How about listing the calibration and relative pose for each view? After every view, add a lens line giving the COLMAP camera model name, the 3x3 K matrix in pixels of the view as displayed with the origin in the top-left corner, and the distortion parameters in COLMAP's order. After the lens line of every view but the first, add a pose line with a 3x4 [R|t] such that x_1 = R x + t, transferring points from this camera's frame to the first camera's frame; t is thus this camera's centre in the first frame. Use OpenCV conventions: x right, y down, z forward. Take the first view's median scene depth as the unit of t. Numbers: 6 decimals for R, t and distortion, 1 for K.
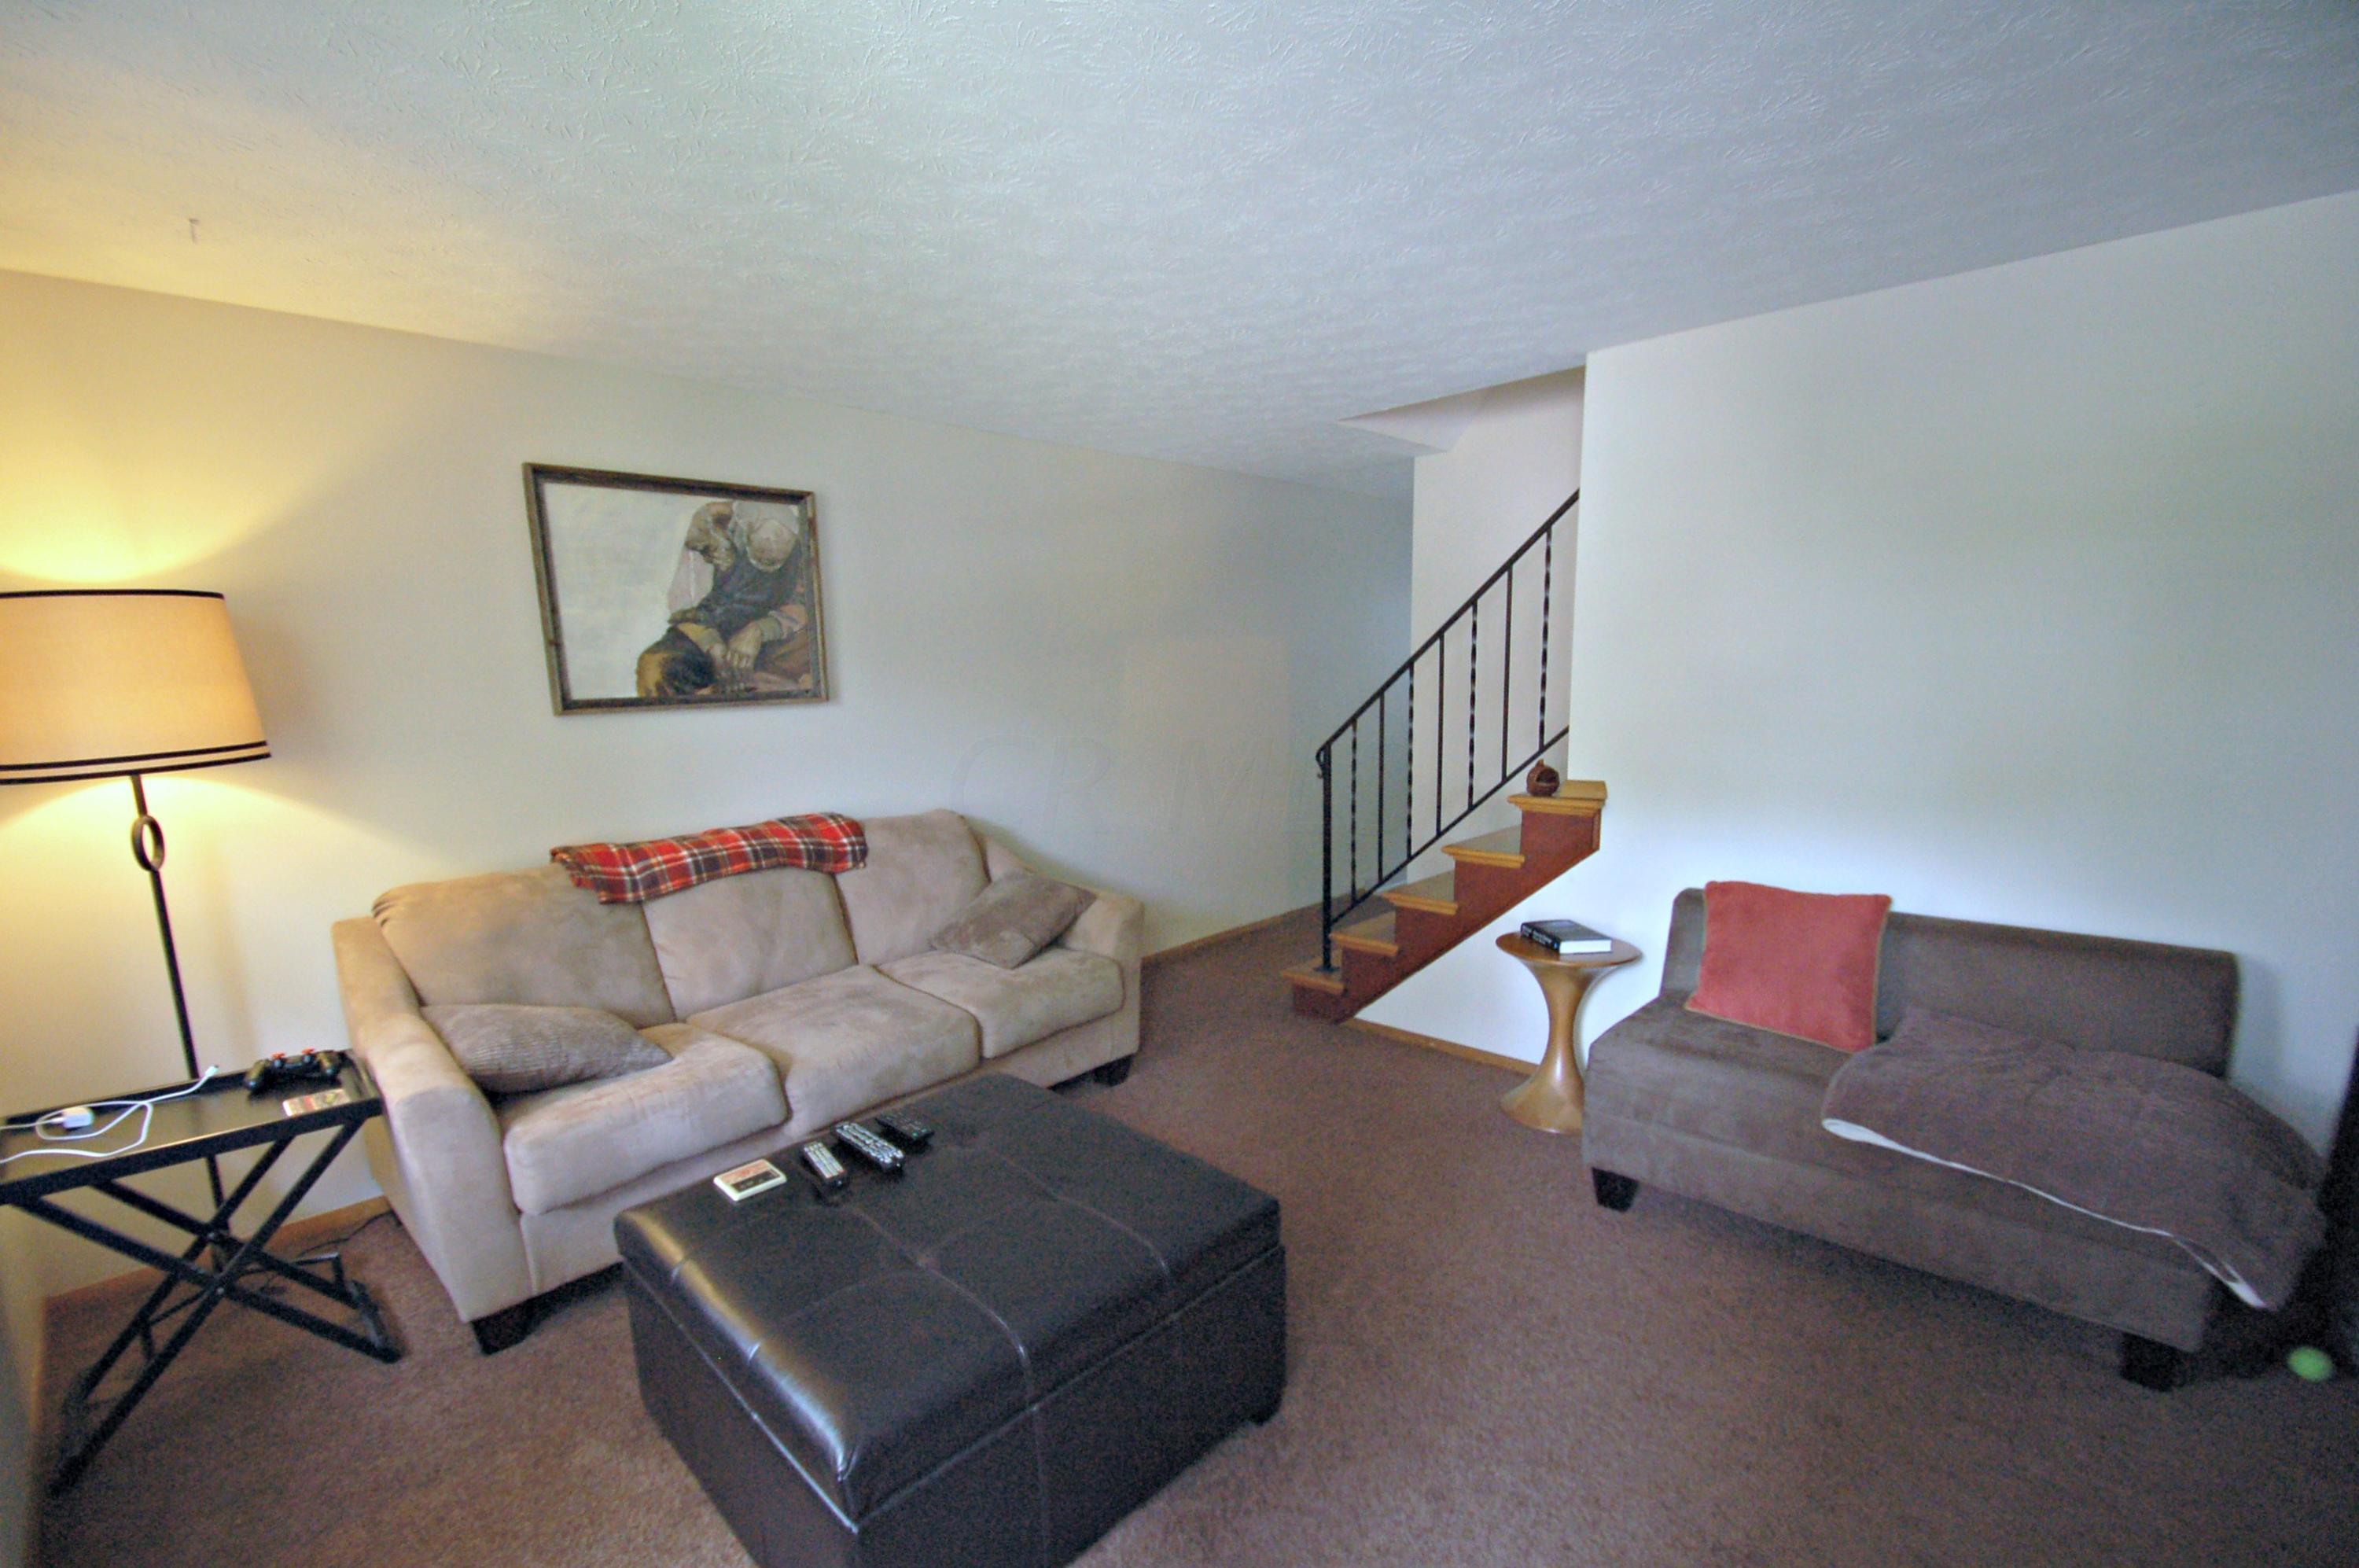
lens RADIAL K [[1033.1, 0, 1172.5], [0, 1033.1, 834.7], [0, 0, 1]] dist [0.001261, -0.013202]
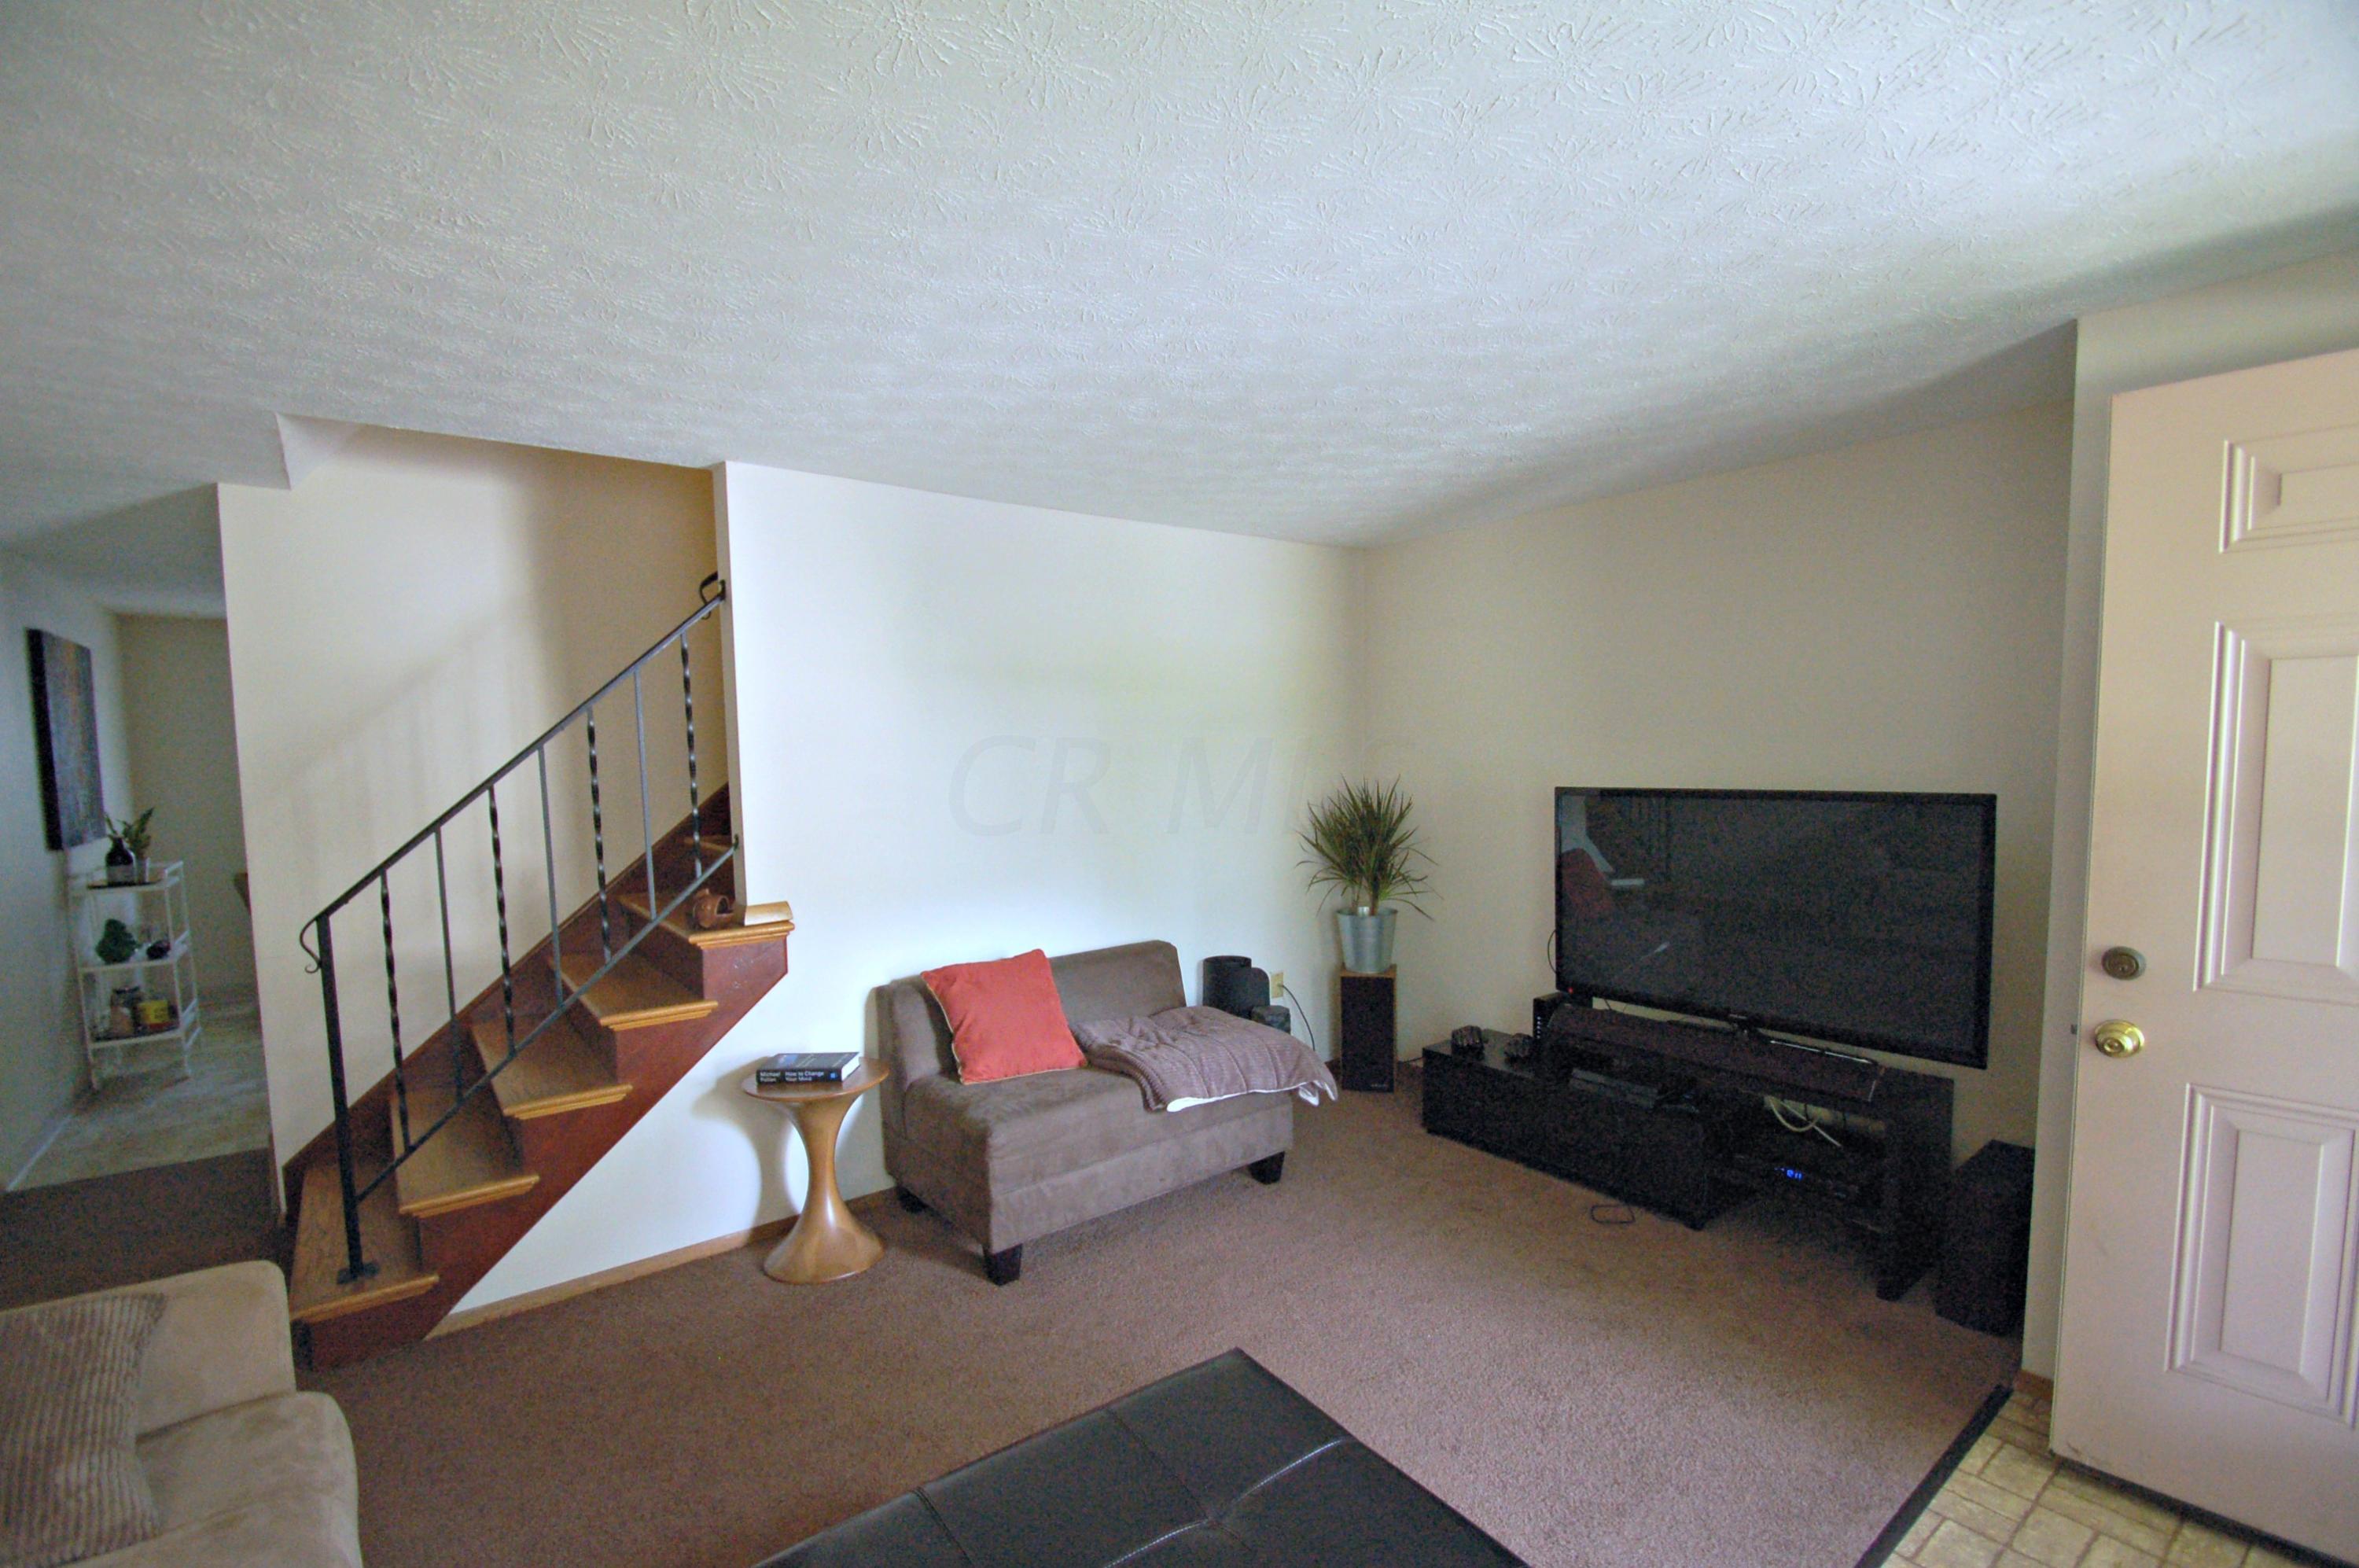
lens RADIAL K [[1033.1, 0, 1172.5], [0, 1033.1, 834.7], [0, 0, 1]] dist [0.001261, -0.013202]
pose [[0.154038, -0.064574, 0.985953, -0.468738], [0.179012, 0.983172, 0.036424, -0.082614], [-0.971713, 0.170887, 0.163006, 0.479221]]
